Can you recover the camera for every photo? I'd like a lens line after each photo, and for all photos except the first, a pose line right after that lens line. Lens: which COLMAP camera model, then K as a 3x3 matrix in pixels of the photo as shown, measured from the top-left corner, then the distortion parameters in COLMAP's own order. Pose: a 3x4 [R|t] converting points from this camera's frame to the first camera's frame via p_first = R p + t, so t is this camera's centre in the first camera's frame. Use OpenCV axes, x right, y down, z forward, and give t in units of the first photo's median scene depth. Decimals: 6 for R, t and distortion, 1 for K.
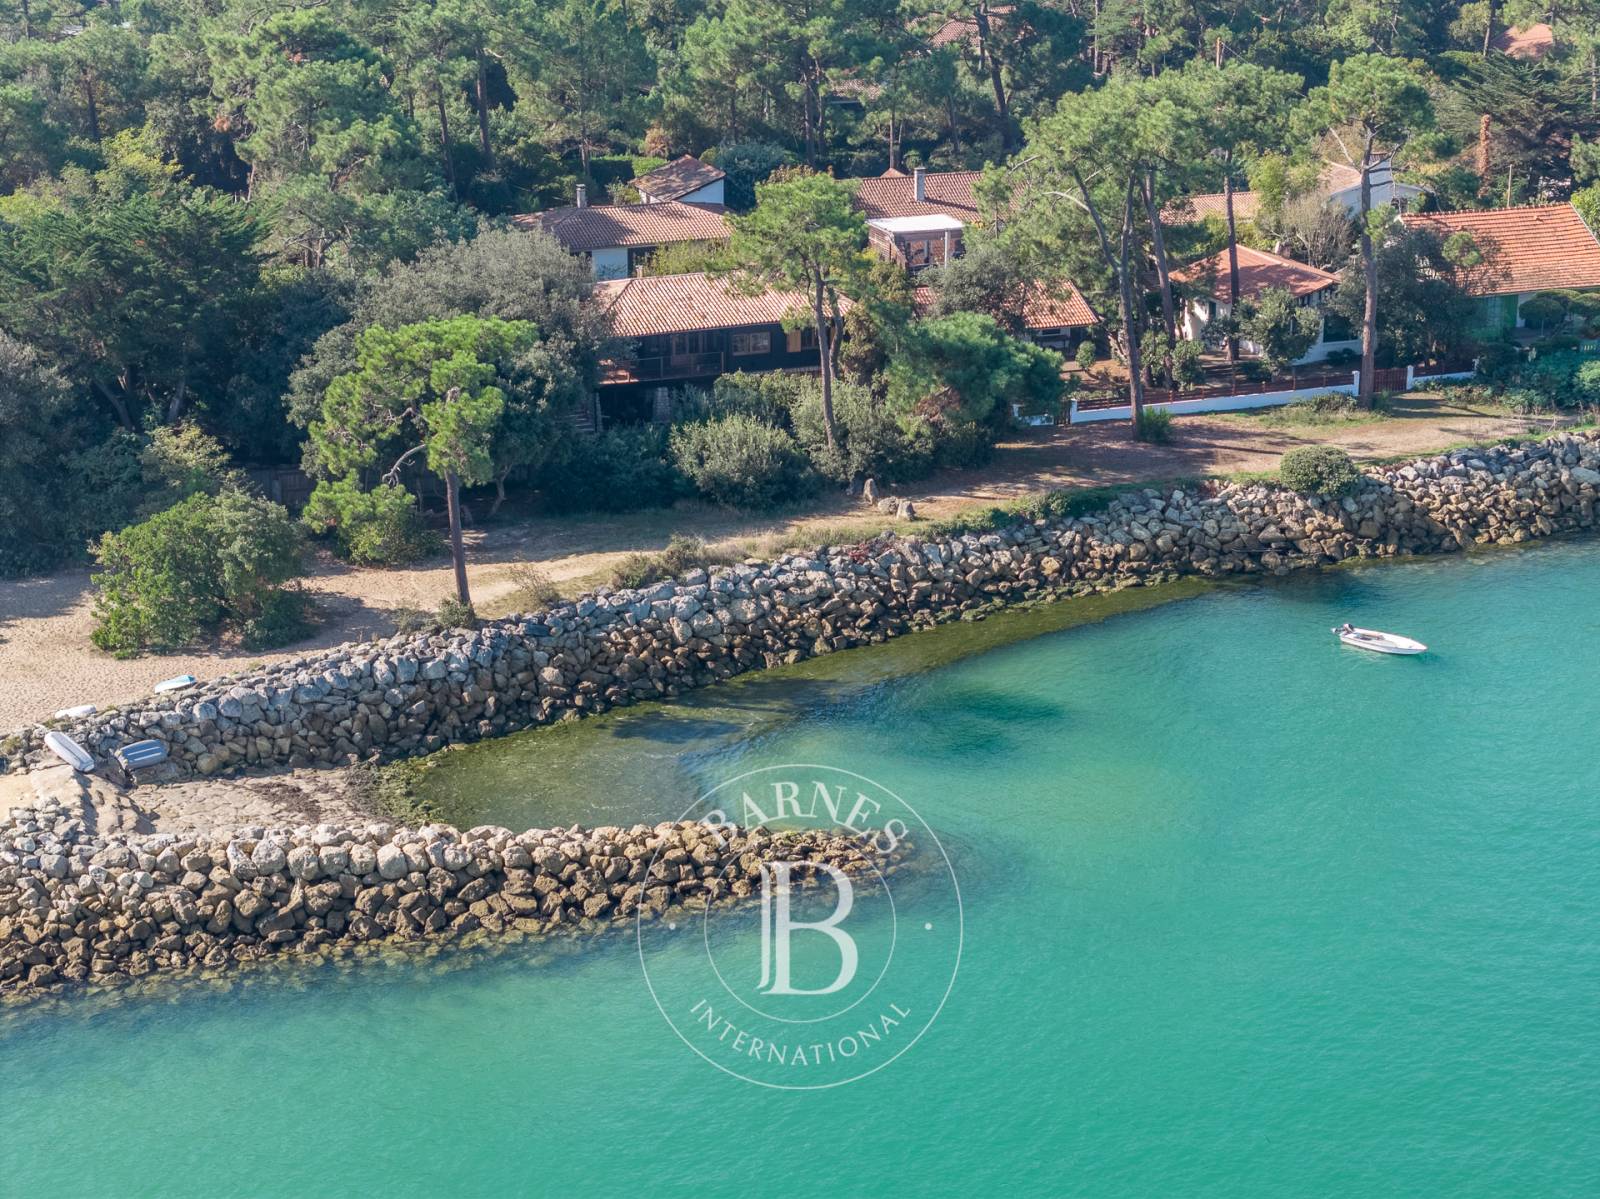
lens RADIAL K [[3227.2, 0, 800.0], [0, 3227.2, 599.5], [0, 0, 1]] dist [-0.171791, 0.706448]
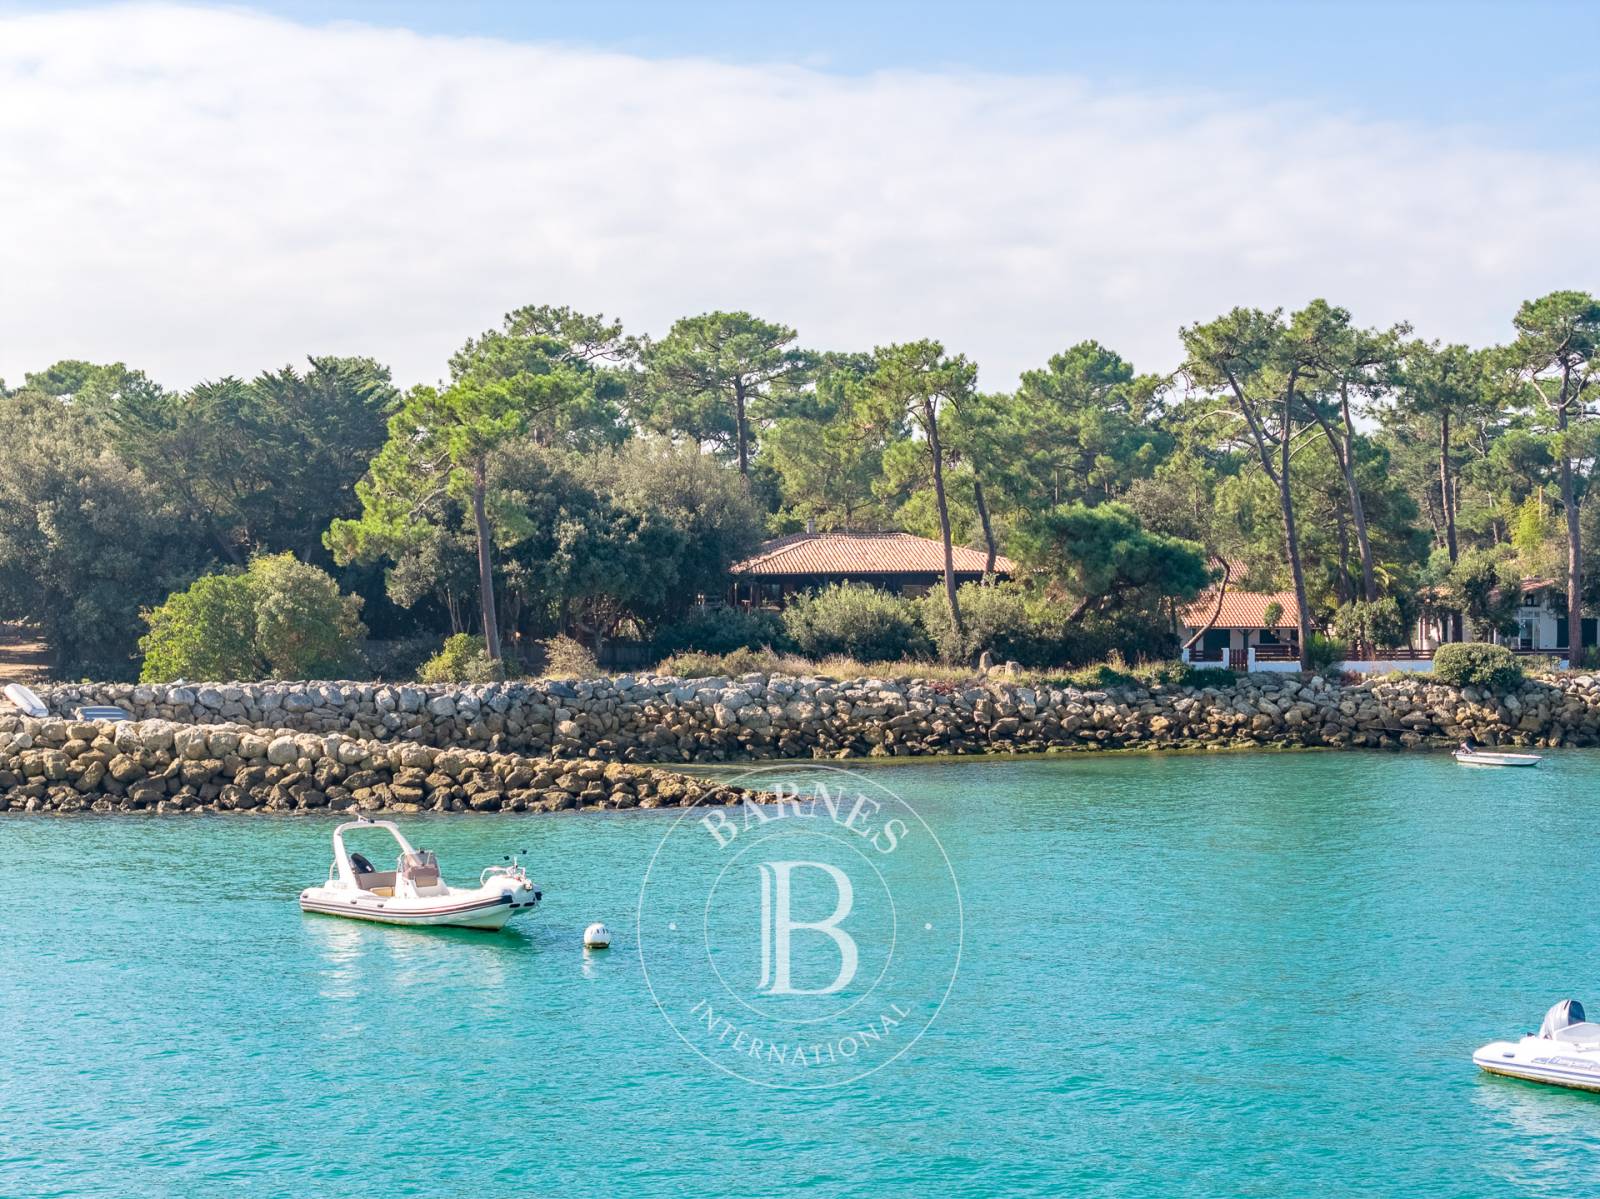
lens RADIAL K [[3227.2, 0, 800.0], [0, 3227.2, 599.5], [0, 0, 1]] dist [-0.171791, 0.706448]
pose [[0.979498, 0.004633, -0.201399, 0.167870], [-0.063644, 0.955649, -0.287548, 0.236654], [0.191135, 0.294470, 0.936352, 0.096295]]
